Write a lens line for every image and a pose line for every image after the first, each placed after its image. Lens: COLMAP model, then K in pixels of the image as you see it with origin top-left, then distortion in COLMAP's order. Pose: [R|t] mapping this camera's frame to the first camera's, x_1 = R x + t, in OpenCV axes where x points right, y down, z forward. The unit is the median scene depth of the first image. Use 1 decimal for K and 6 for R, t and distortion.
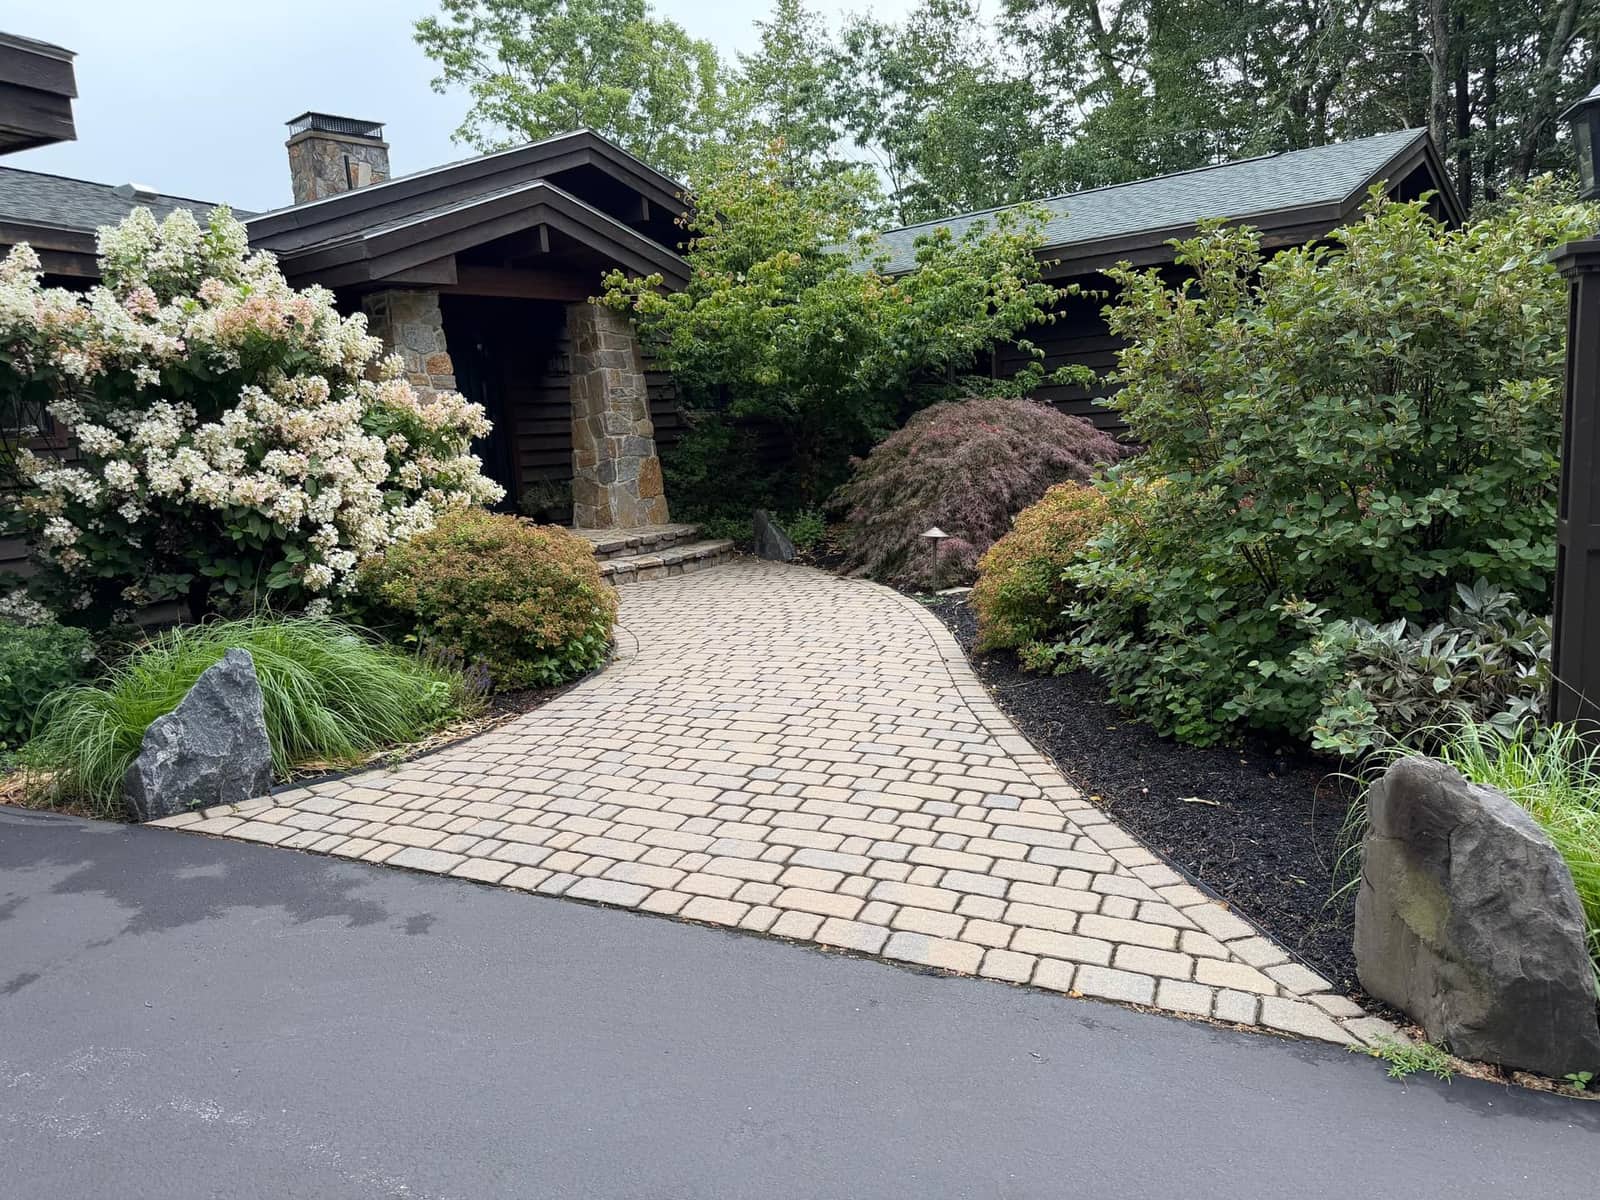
lens RADIAL K [[1147.5, 0, 800.0], [0, 1147.5, 600.0], [0, 0, 1]] dist [0.131996, -0.258315]
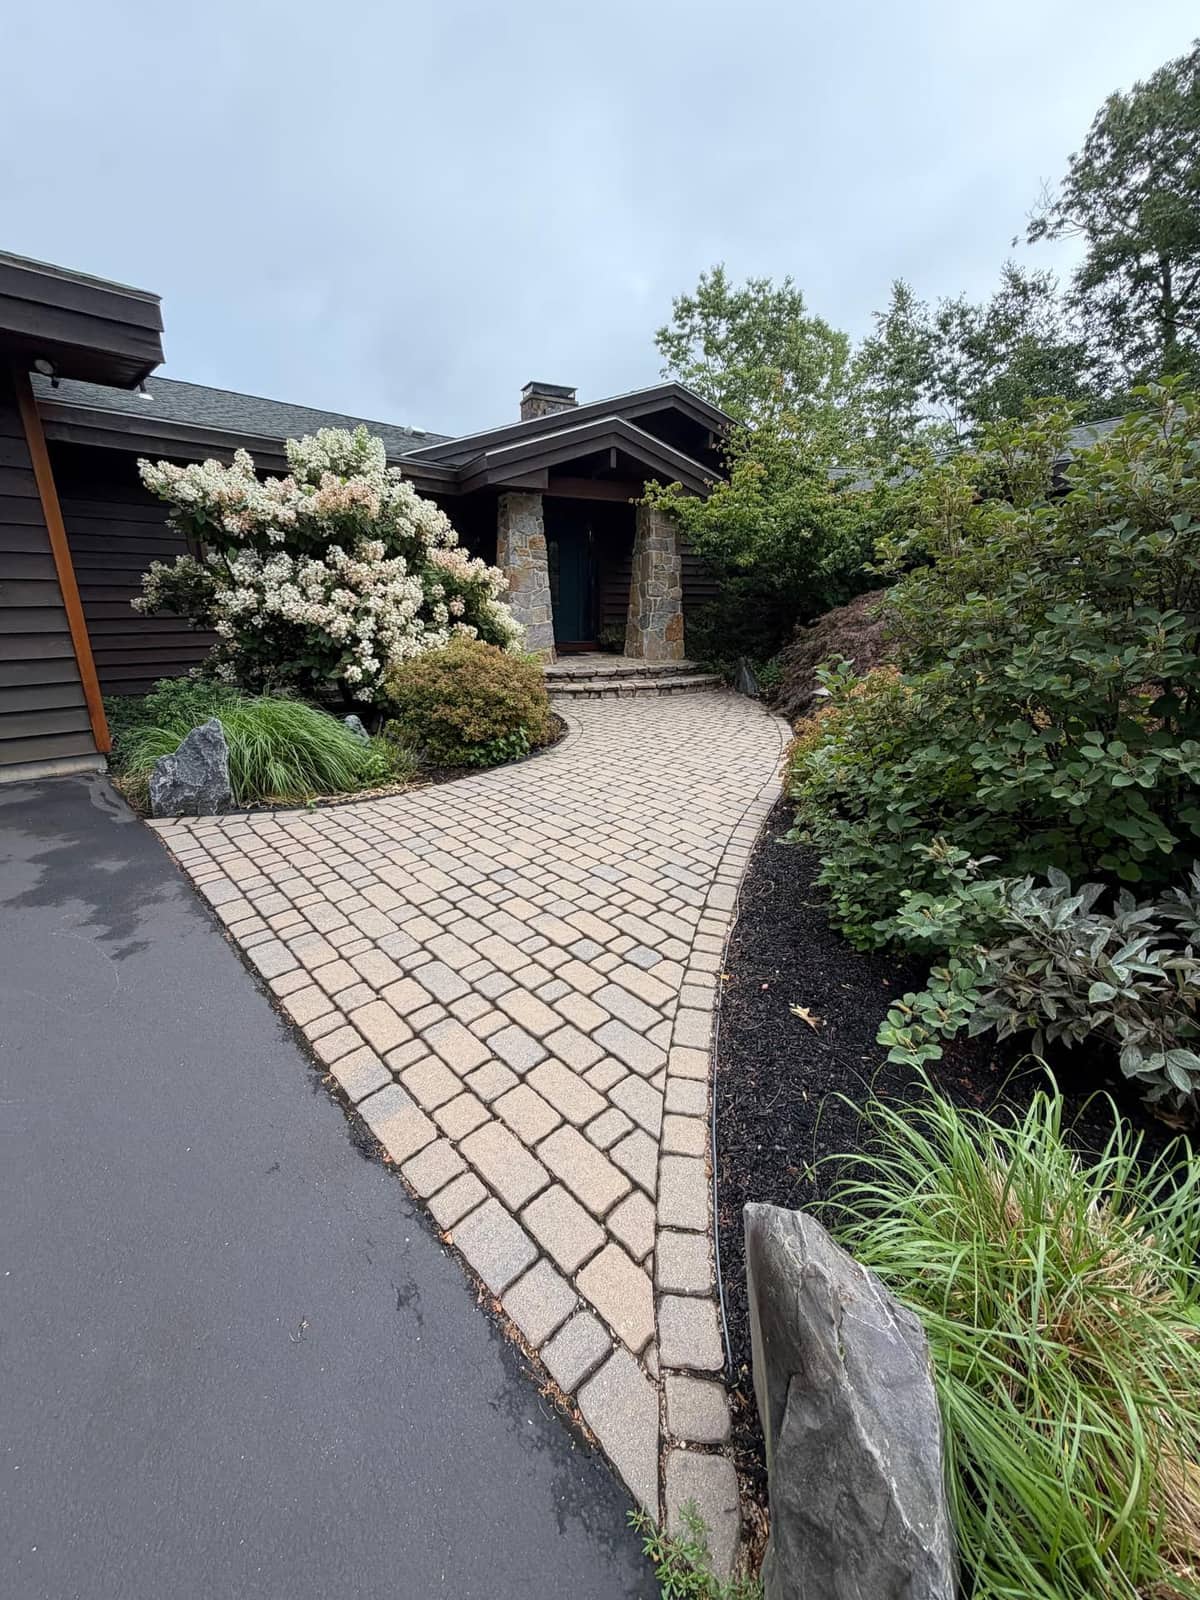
lens RADIAL K [[648.0, 0, 600.4], [0, 648.0, 795.7], [0, 0, 1]] dist [0.001226, -0.000126]
pose [[0.915603, 0.184662, -0.357172, 0.203967], [-0.127267, 0.975727, 0.178216, -0.050435], [0.381412, -0.117719, 0.916879, 0.266906]]
